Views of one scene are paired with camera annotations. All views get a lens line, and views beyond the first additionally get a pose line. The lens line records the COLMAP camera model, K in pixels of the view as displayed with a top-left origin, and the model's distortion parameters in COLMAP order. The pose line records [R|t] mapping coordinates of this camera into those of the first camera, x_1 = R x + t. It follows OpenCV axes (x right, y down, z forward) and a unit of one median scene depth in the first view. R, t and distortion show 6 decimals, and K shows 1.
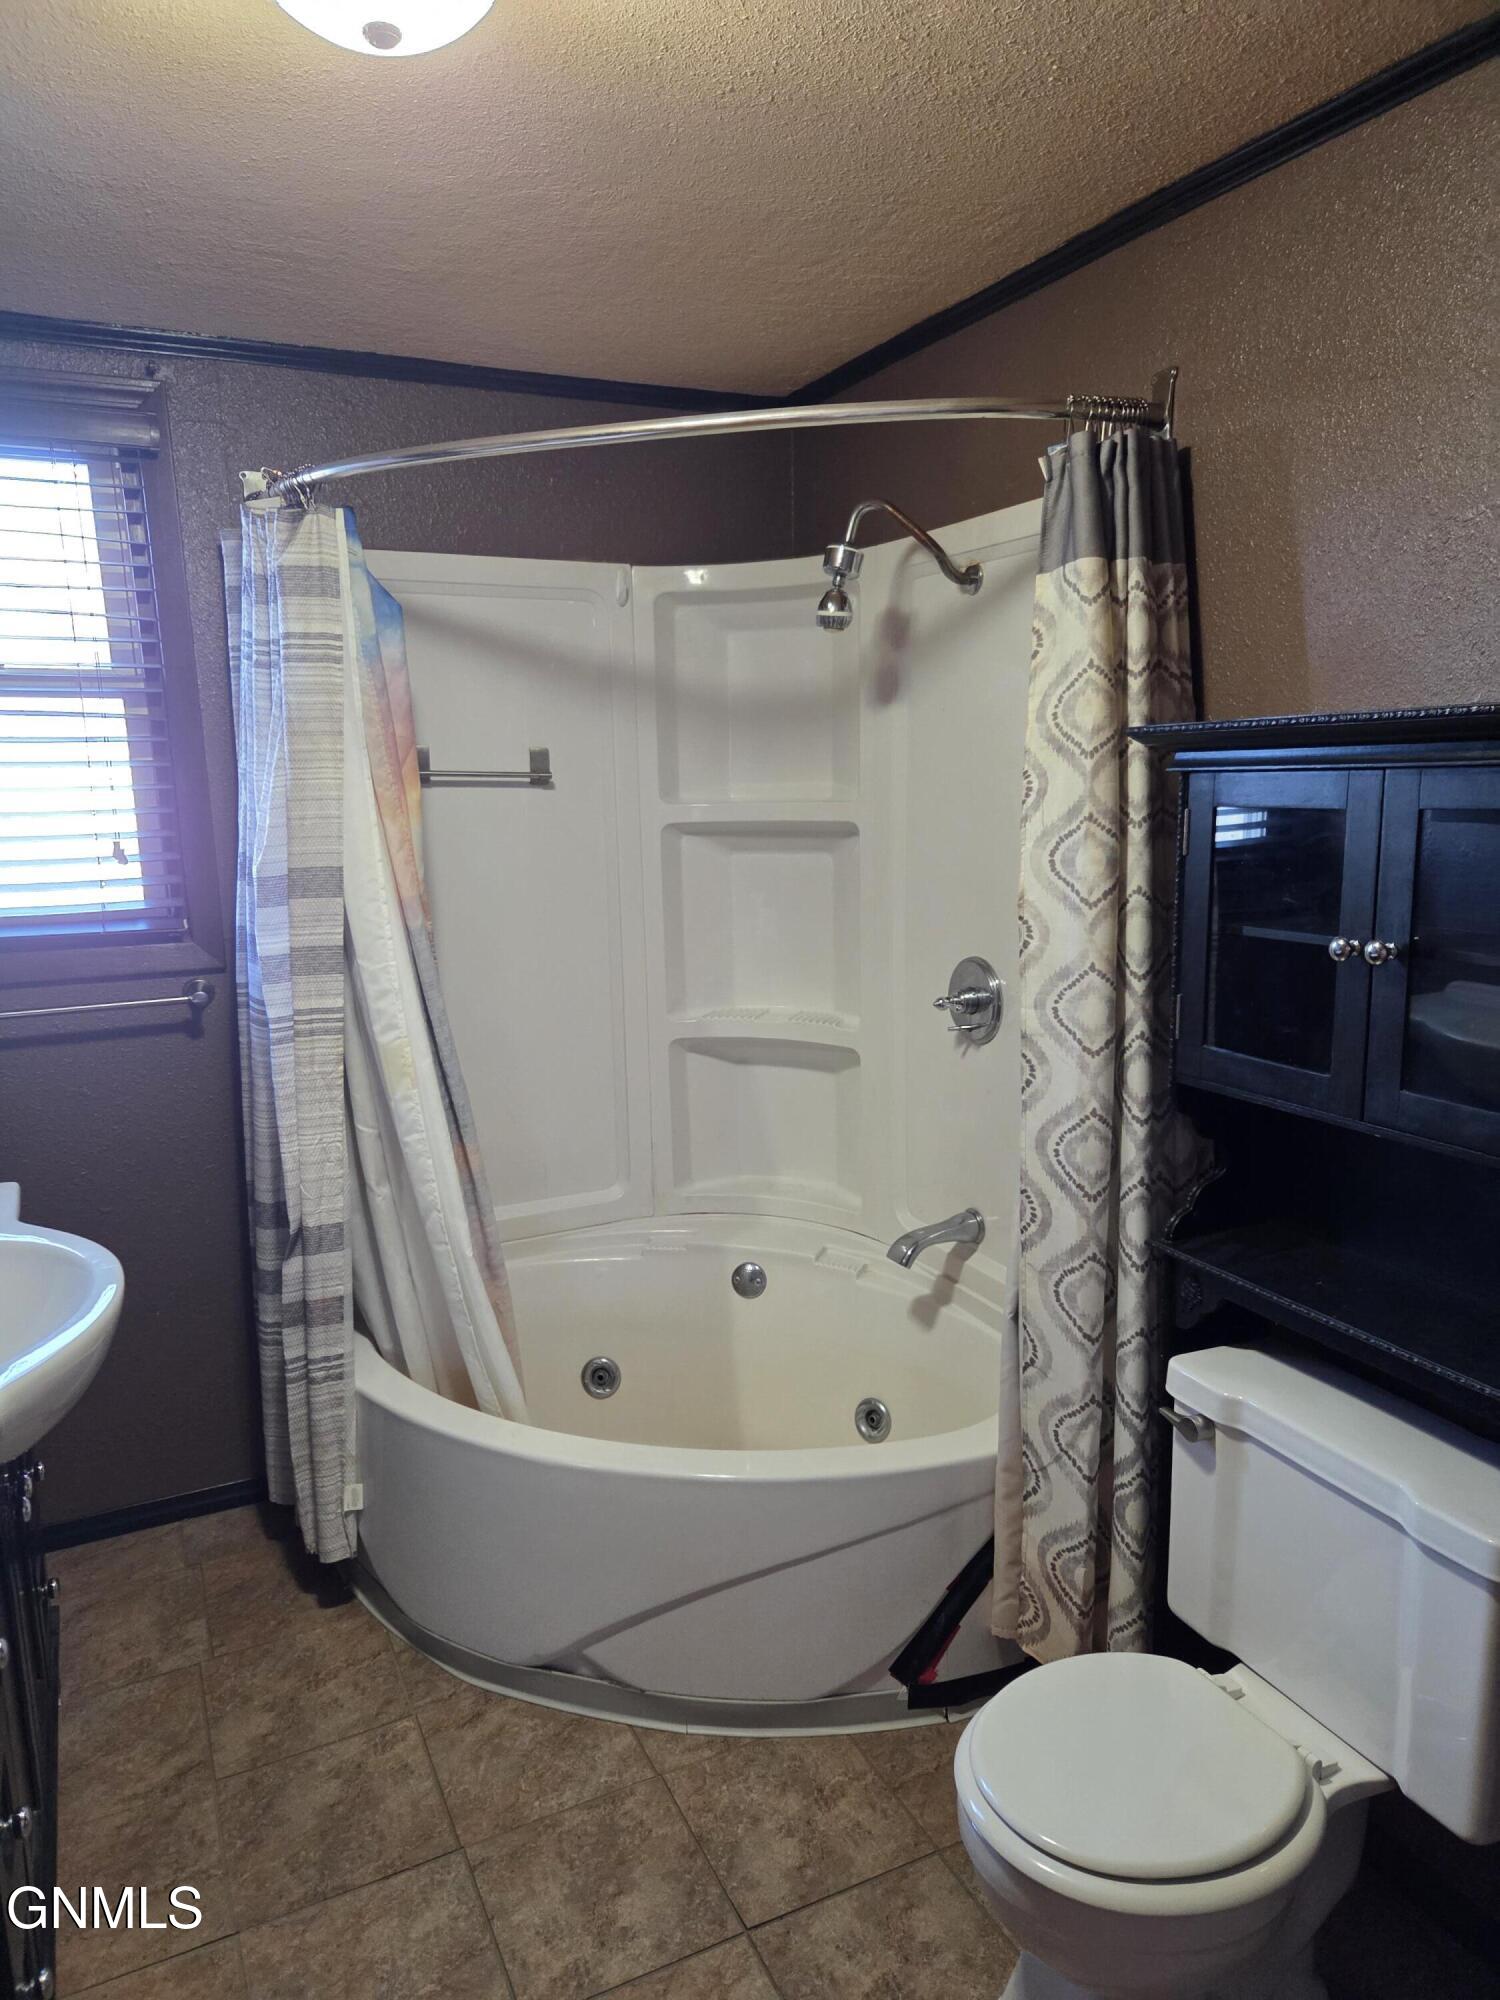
lens RADIAL K [[1334.4, 0, 748.6], [0, 1334.4, 1005.5], [0, 0, 1]] dist [0.053780, -0.042451]
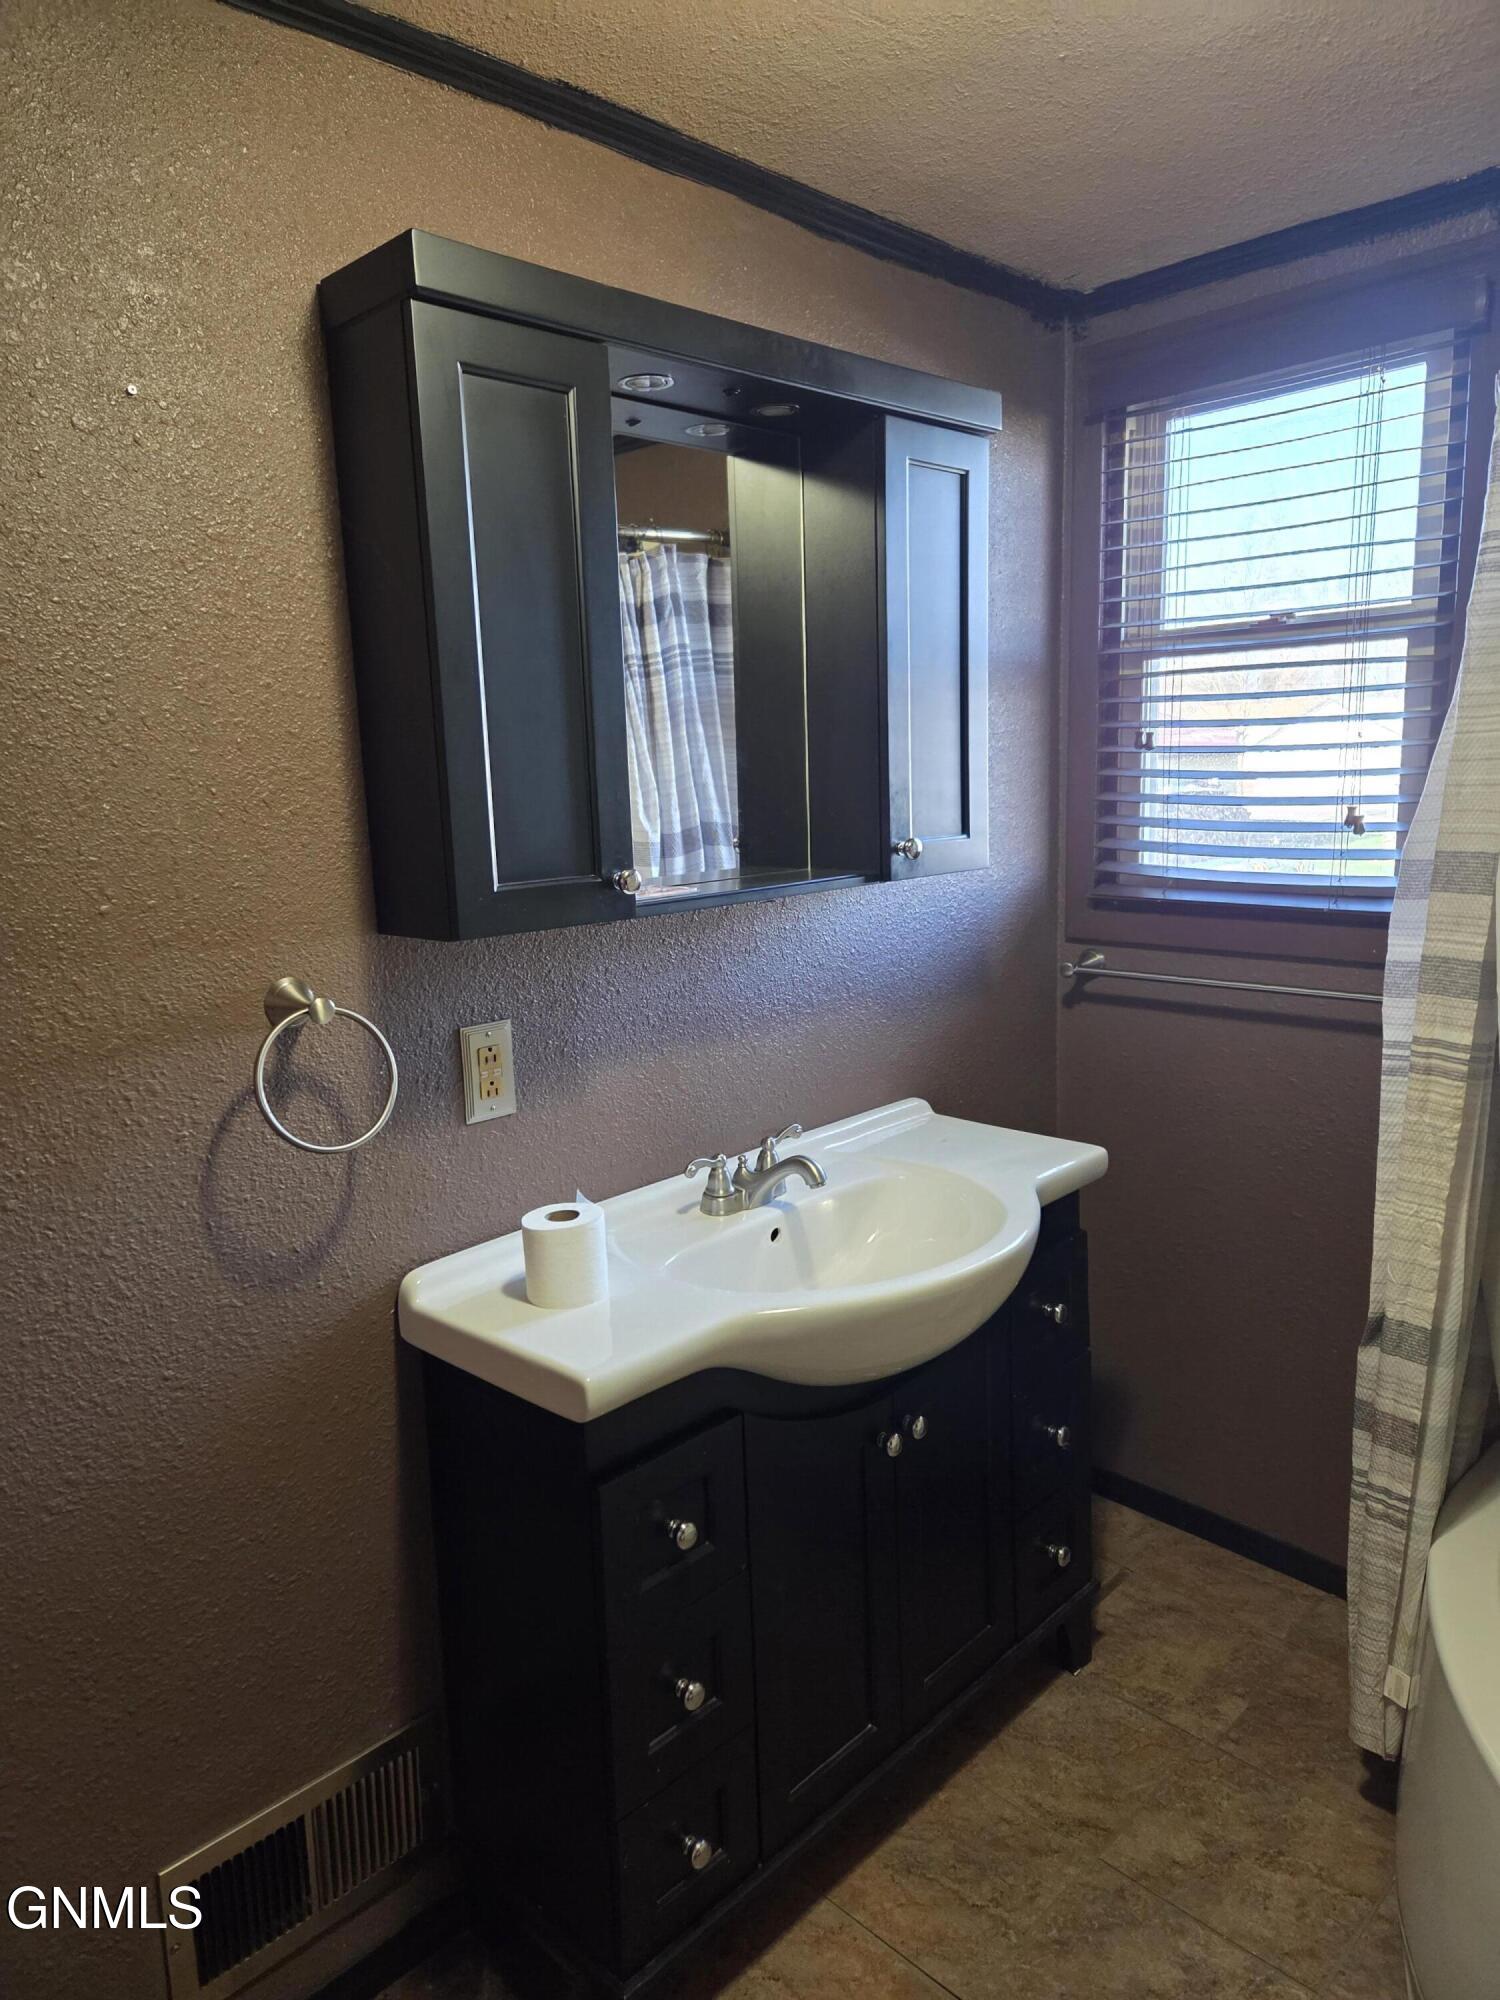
lens RADIAL K [[1334.4, 0, 749.2], [0, 1334.4, 985.5], [0, 0, 1]] dist [0.053780, -0.042451]
pose [[0.317363, 0.164909, -0.933855, 0.249323], [-0.148009, 0.981309, 0.122990, -0.062946], [0.936683, 0.099187, 0.335839, 0.387817]]
